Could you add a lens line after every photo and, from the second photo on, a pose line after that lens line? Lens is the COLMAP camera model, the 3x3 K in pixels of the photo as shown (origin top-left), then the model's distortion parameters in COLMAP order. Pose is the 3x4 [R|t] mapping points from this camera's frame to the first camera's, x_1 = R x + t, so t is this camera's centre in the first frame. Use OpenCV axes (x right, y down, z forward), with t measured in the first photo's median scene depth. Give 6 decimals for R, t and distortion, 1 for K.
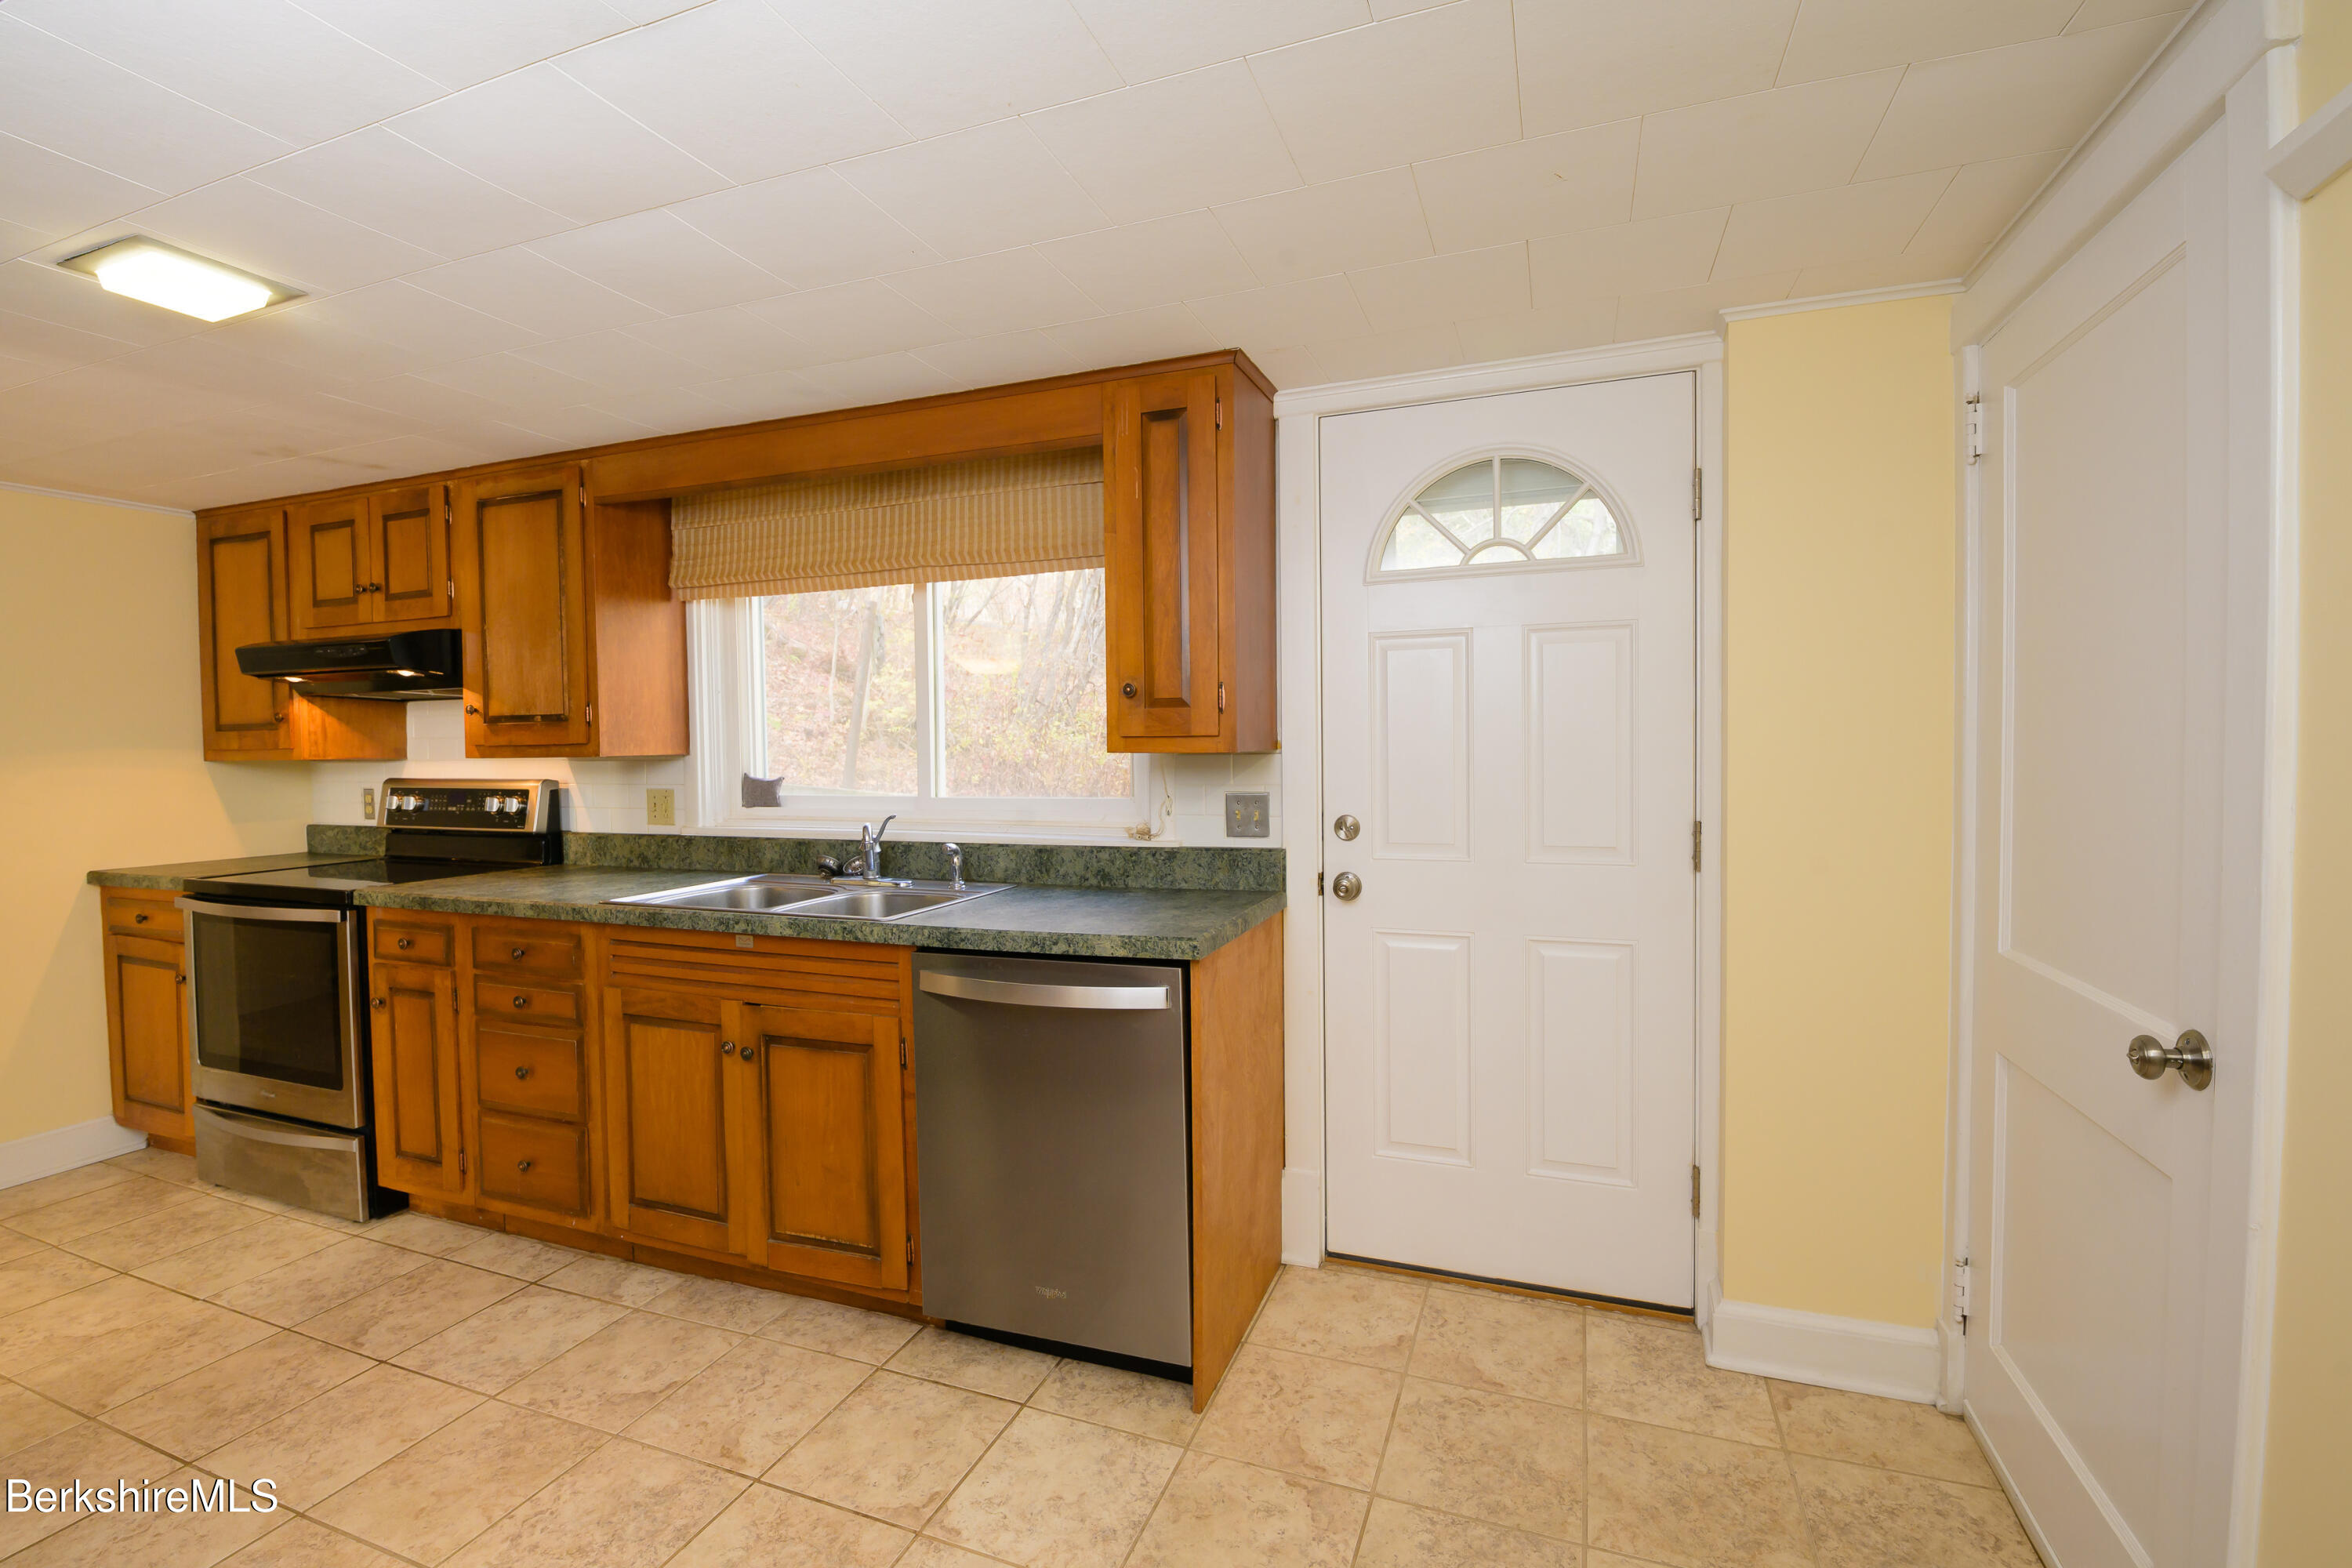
lens RADIAL K [[1017.9, 0, 1194.4], [0, 1017.9, 786.1], [0, 0, 1]] dist [-0.009522, -0.006295]
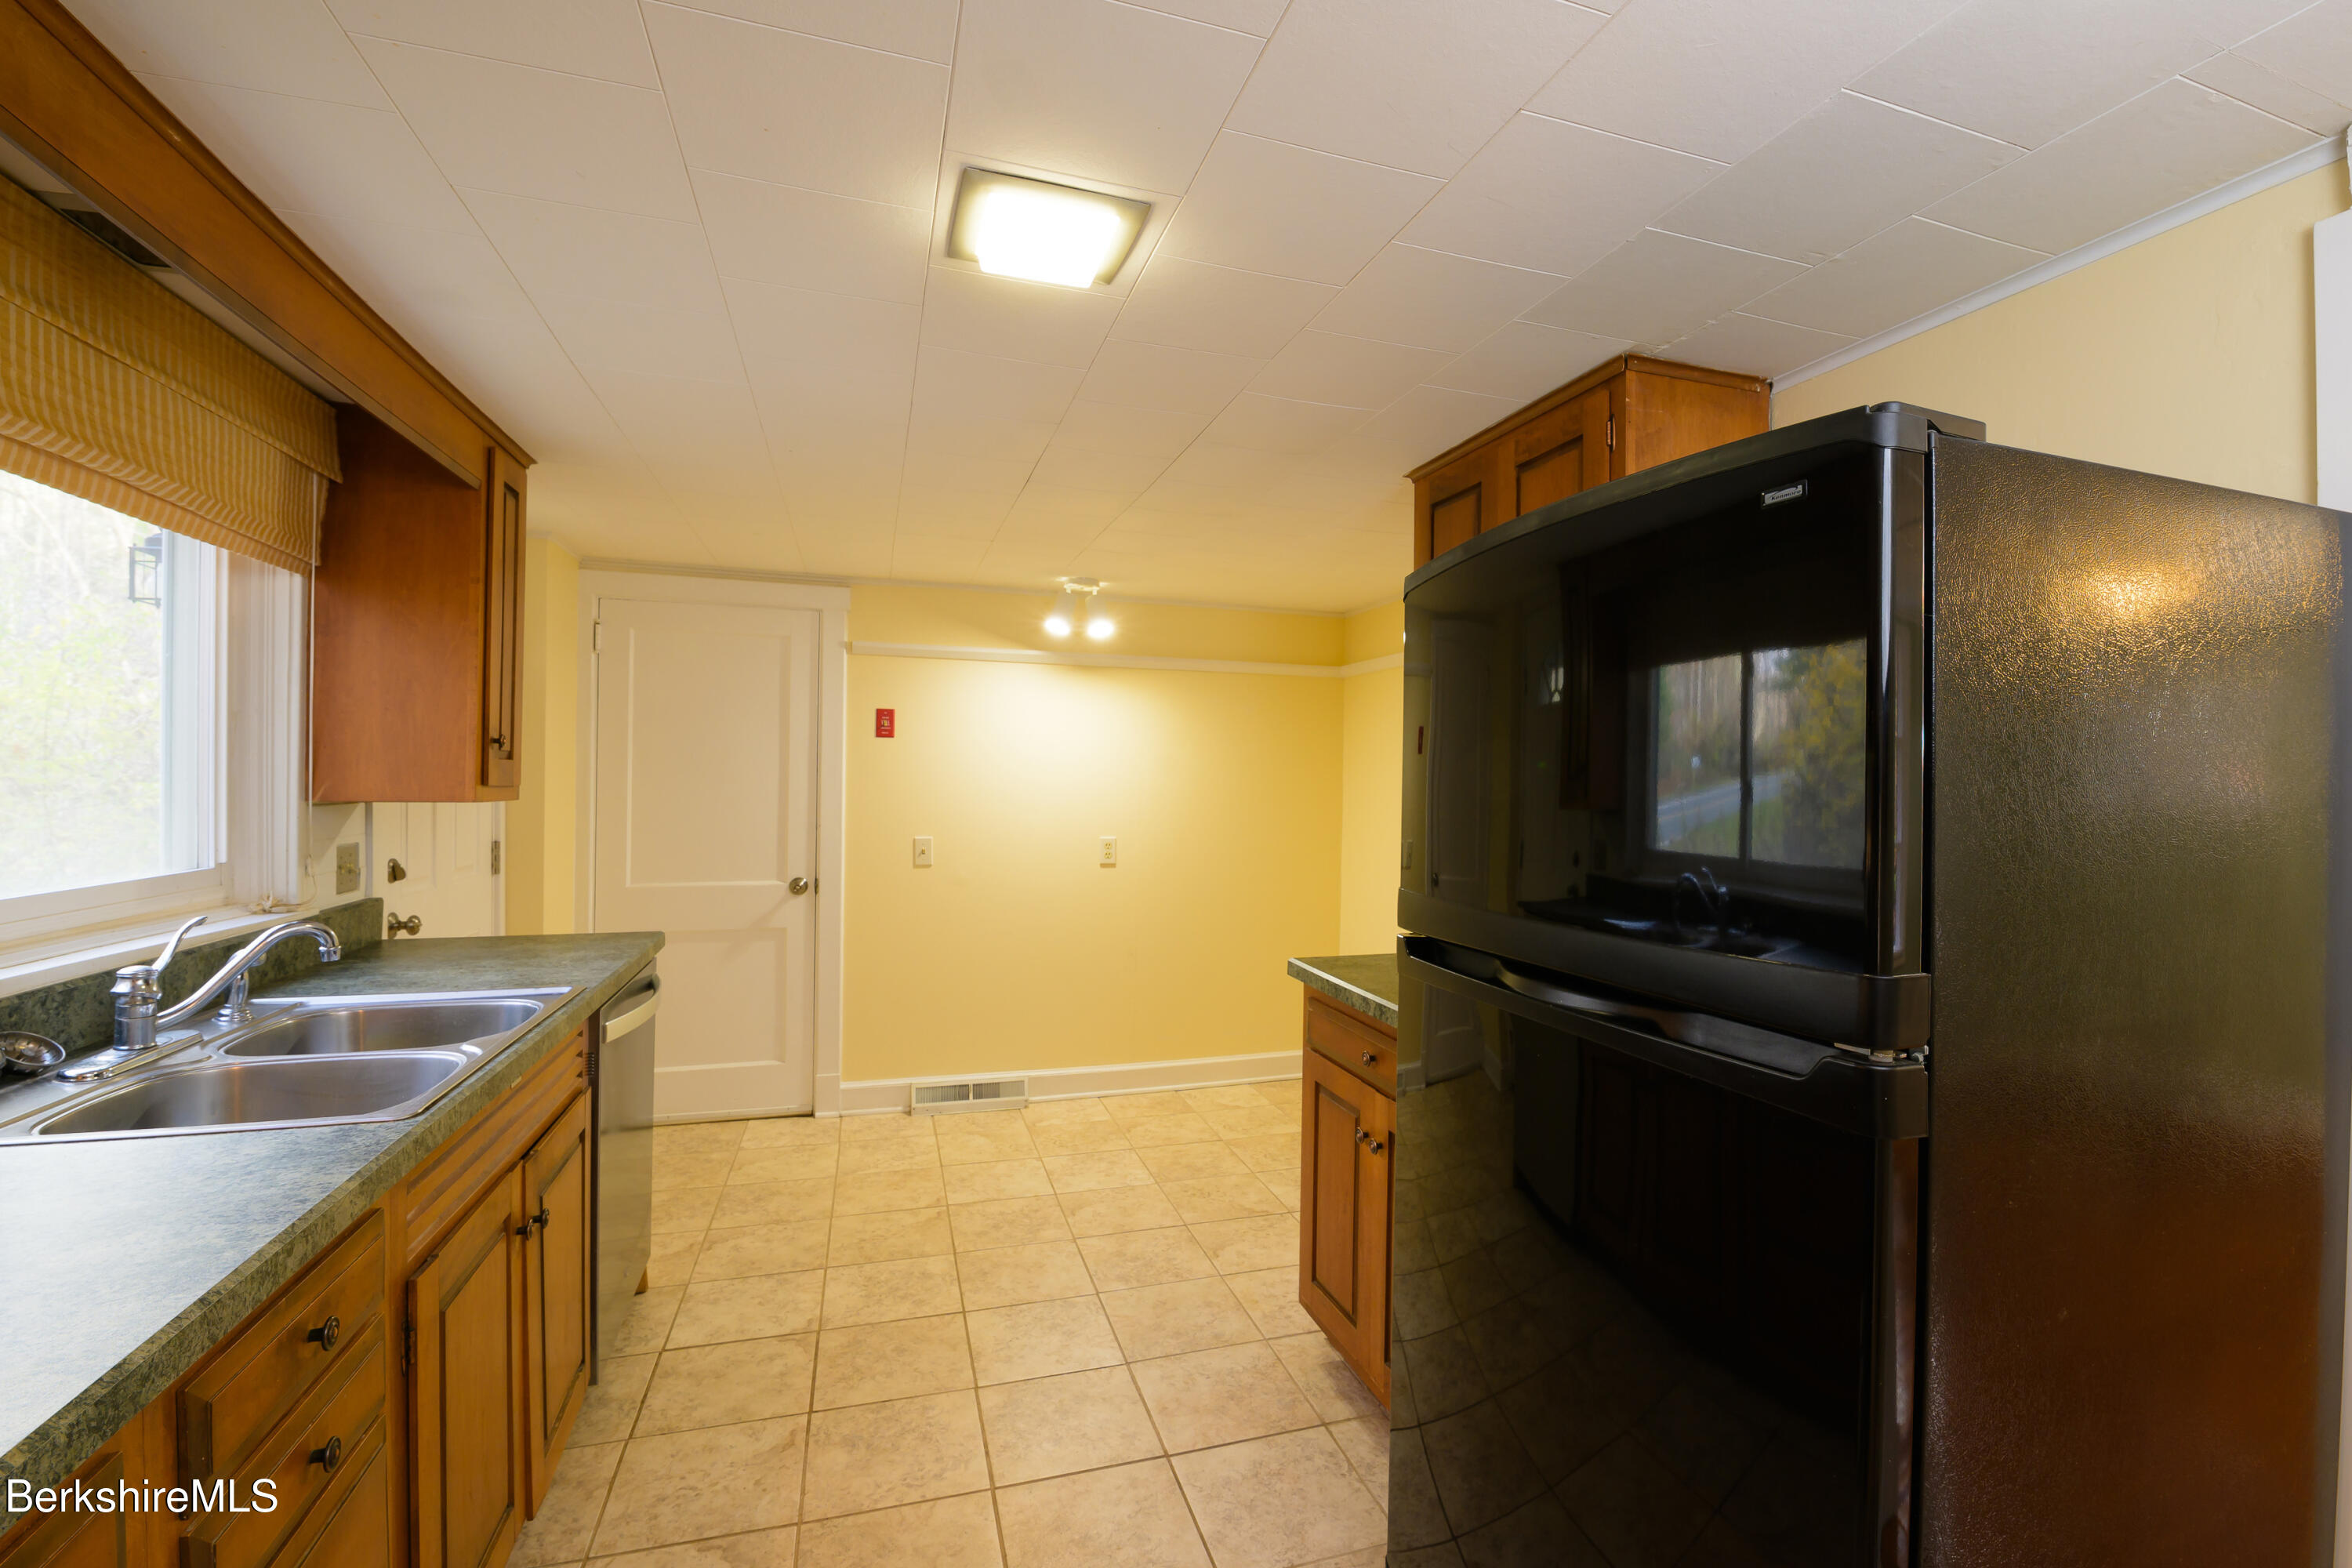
lens RADIAL K [[1017.9, 0, 1184.0], [0, 1017.9, 783.1], [0, 0, 1]] dist [-0.009522, -0.006295]
pose [[-0.605134, -0.002216, 0.796121, -1.612891], [0.015119, 0.999784, 0.014275, -0.071480], [-0.795980, 0.020675, -0.604970, 1.318641]]
